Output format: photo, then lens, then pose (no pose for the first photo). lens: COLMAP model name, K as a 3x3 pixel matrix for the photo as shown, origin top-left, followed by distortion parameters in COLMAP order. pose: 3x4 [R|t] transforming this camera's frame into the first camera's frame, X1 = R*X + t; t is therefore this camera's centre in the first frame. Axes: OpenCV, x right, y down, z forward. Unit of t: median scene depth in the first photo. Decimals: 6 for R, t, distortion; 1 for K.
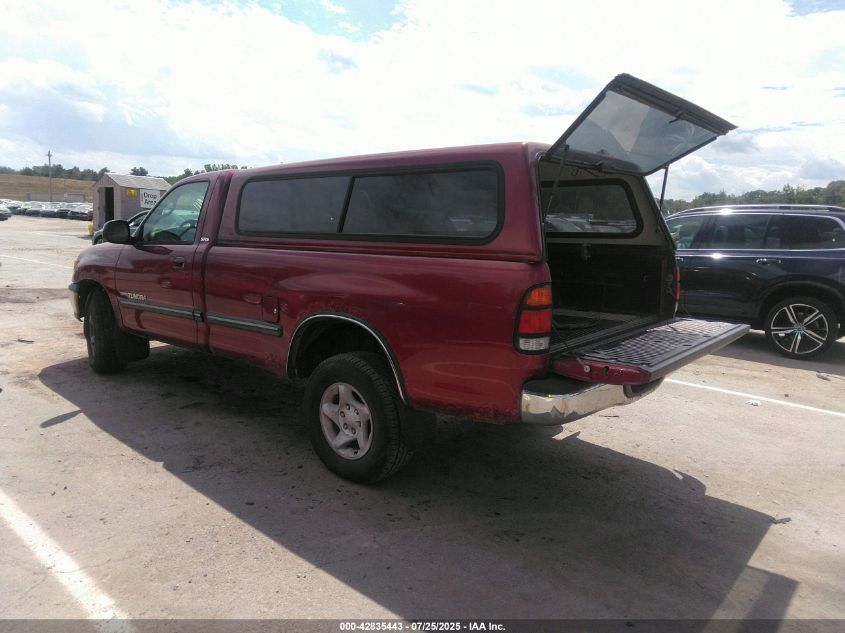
lens RADIAL K [[637.5, 0, 422.5], [0, 637.5, 316.5], [0, 0, 1]] dist [-0.038853, -0.003974]
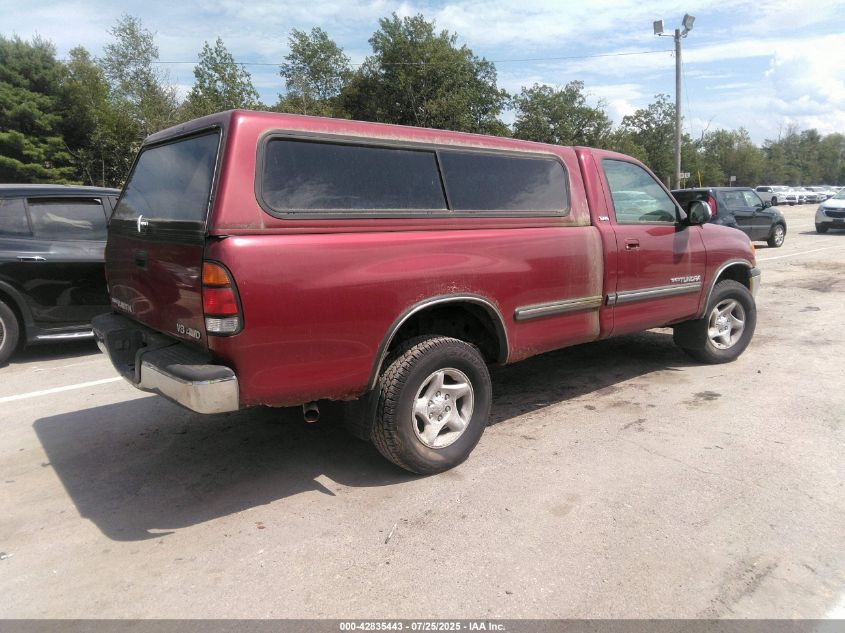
lens RADIAL K [[637.5, 0, 422.5], [0, 637.5, 316.5], [0, 0, 1]] dist [-0.038853, -0.003974]
pose [[-0.170606, 0.159178, -0.972397, 0.933885], [-0.149349, 0.971286, 0.185199, -0.165612], [0.973955, 0.176822, -0.141934, 1.224797]]
